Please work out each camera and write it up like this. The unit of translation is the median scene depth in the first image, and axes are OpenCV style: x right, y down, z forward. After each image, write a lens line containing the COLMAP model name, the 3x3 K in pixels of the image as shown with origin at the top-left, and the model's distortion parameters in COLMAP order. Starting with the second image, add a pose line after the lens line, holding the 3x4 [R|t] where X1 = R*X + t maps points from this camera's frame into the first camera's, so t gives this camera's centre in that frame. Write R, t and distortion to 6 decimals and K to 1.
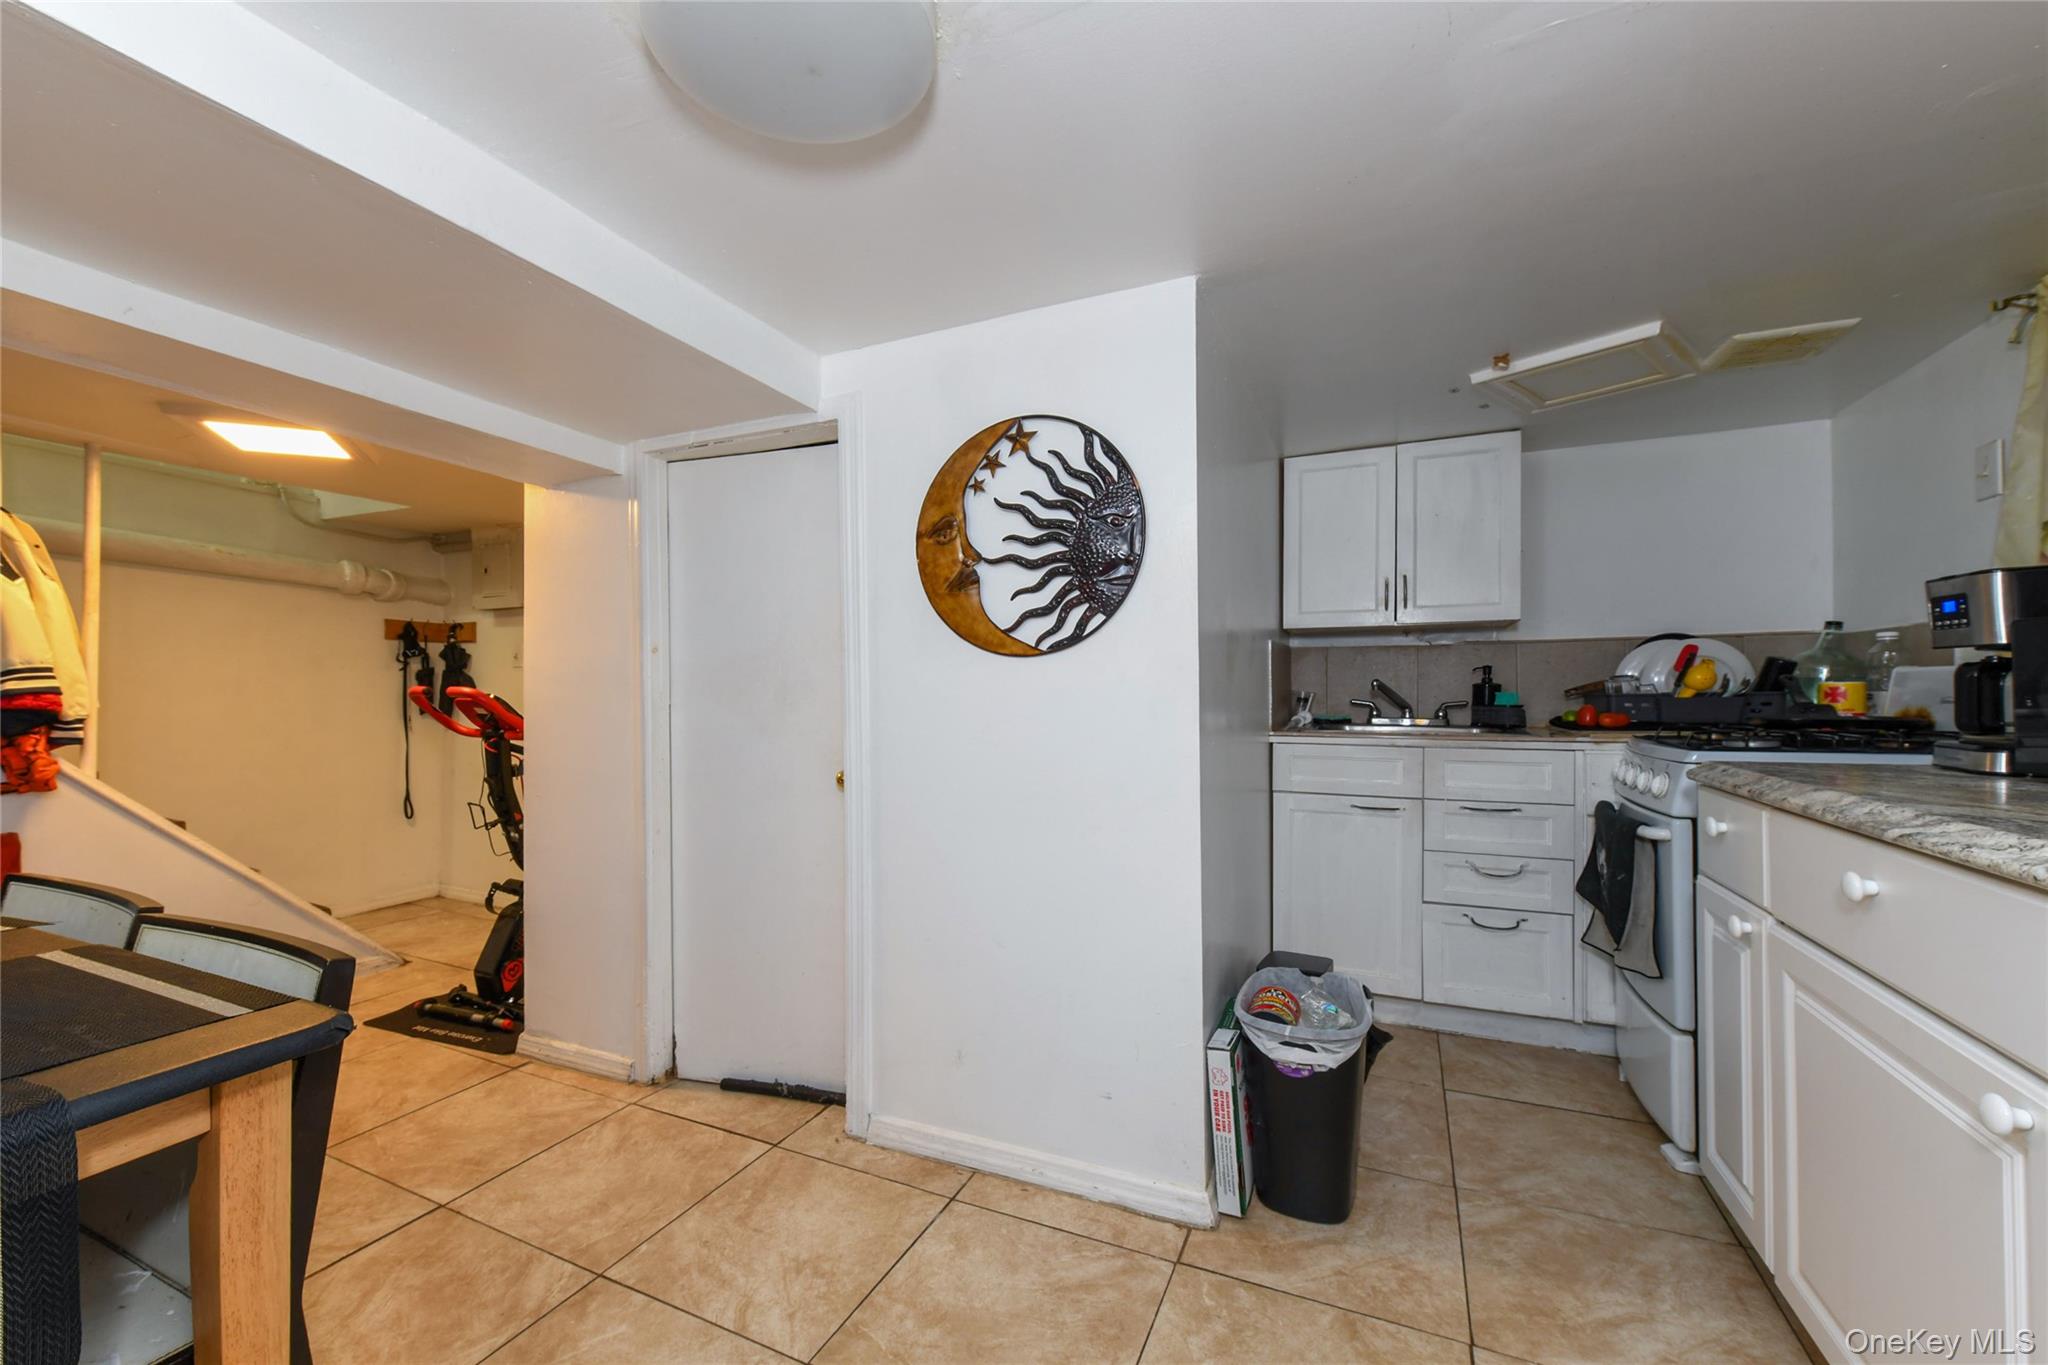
lens RADIAL K [[829.4, 0, 1030.4], [0, 829.4, 696.9], [0, 0, 1]] dist [0.001869, -0.000235]
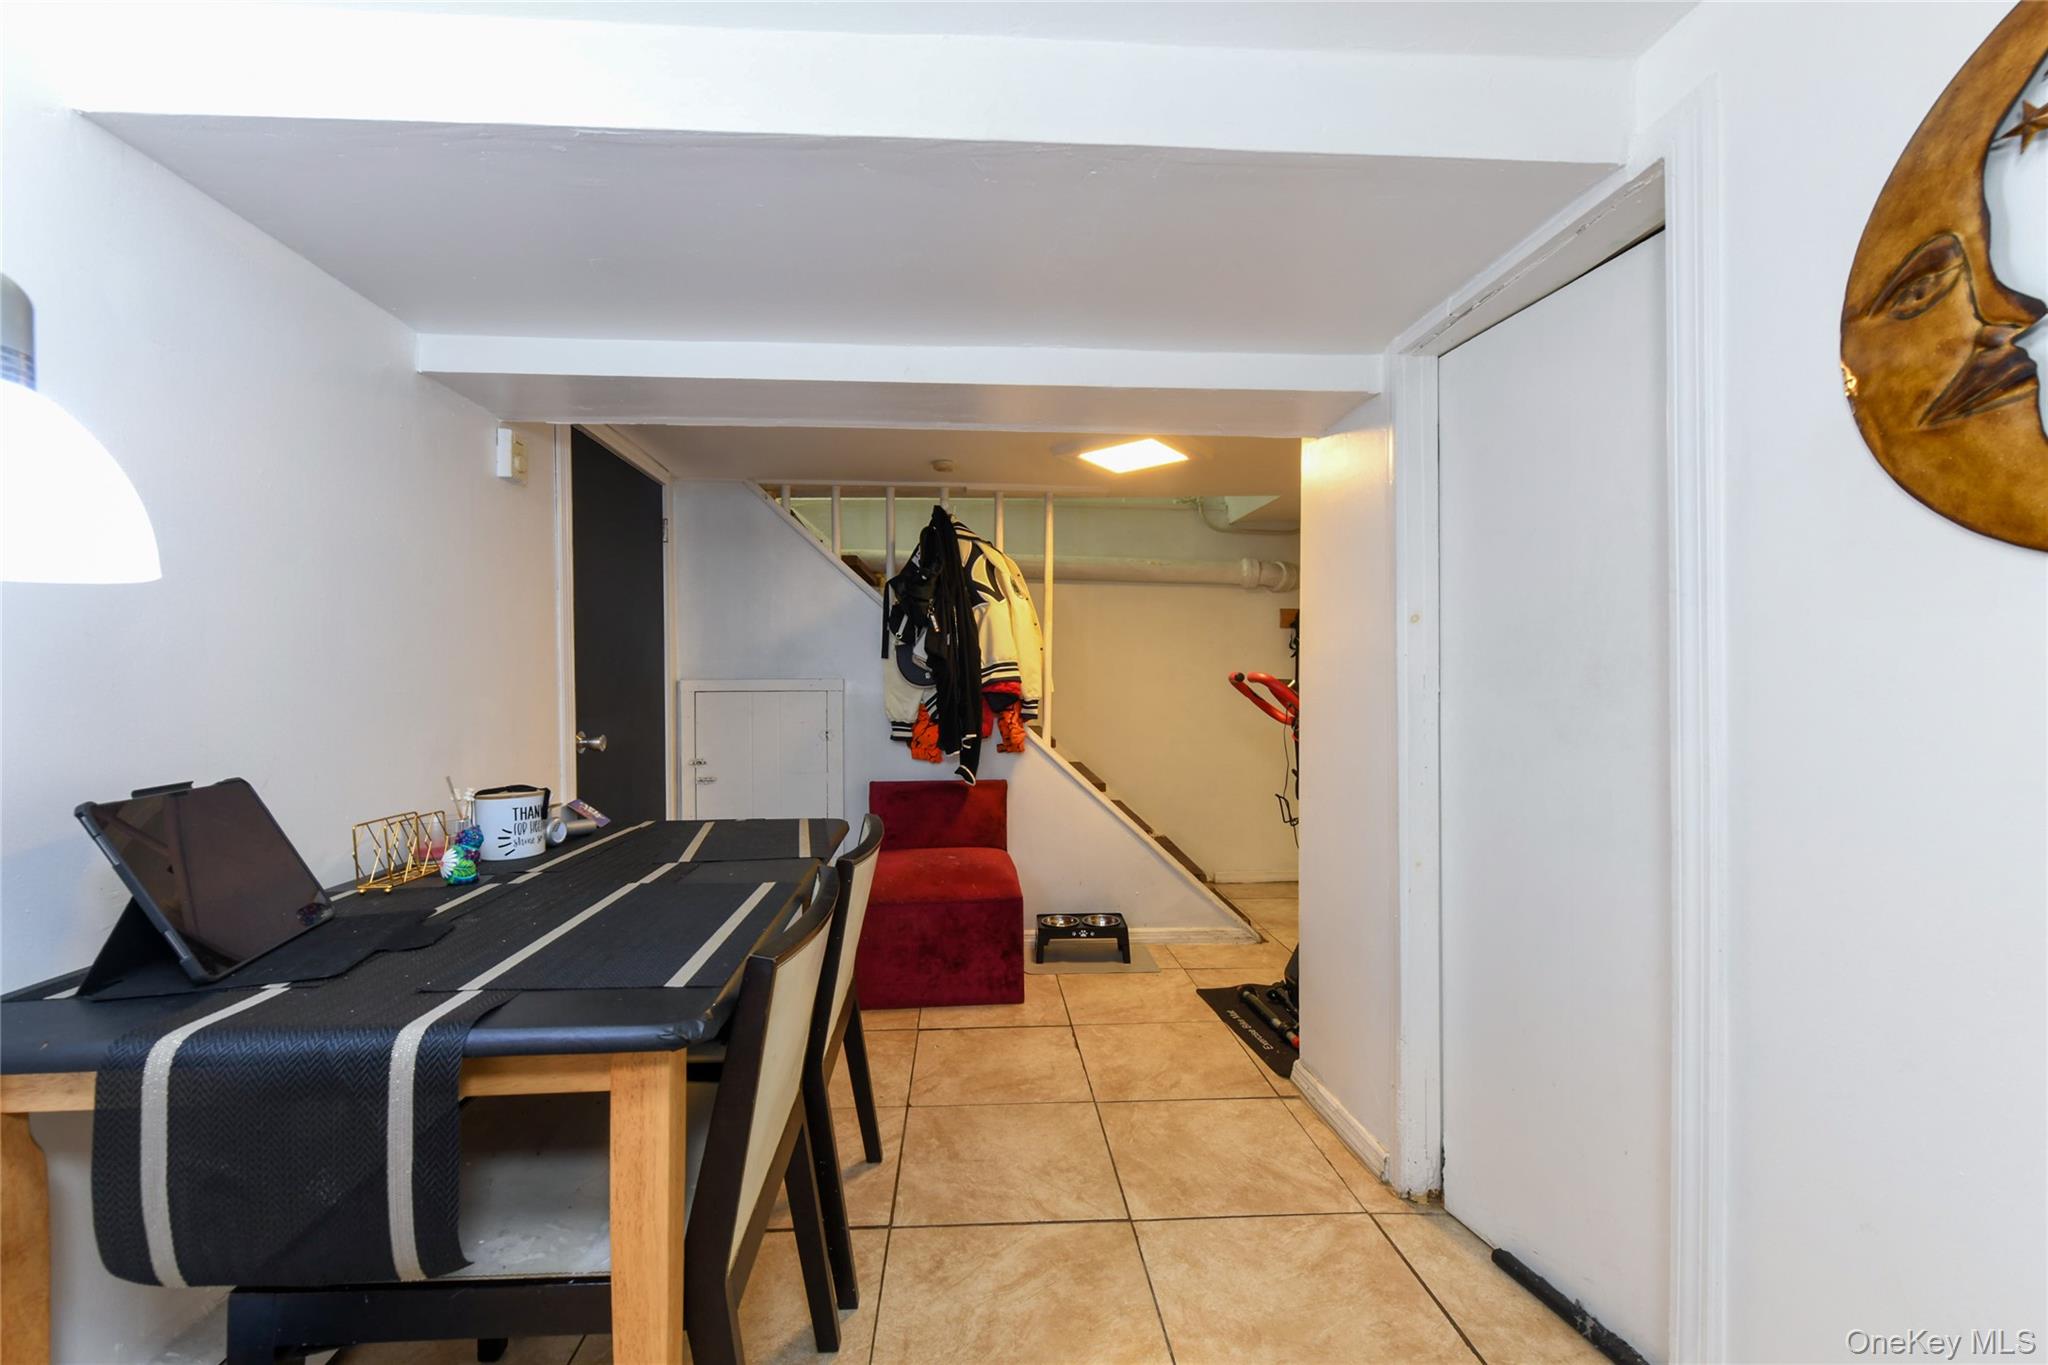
lens RADIAL K [[849.5, 0, 1020.4], [0, 849.5, 698.3], [0, 0, 1]] dist [0.010499, -0.003308]
pose [[0.435446, 0.013417, -0.900115, 0.085409], [0.004143, 0.999848, 0.016908, 0.000261], [0.900205, -0.011092, 0.435325, 0.383375]]
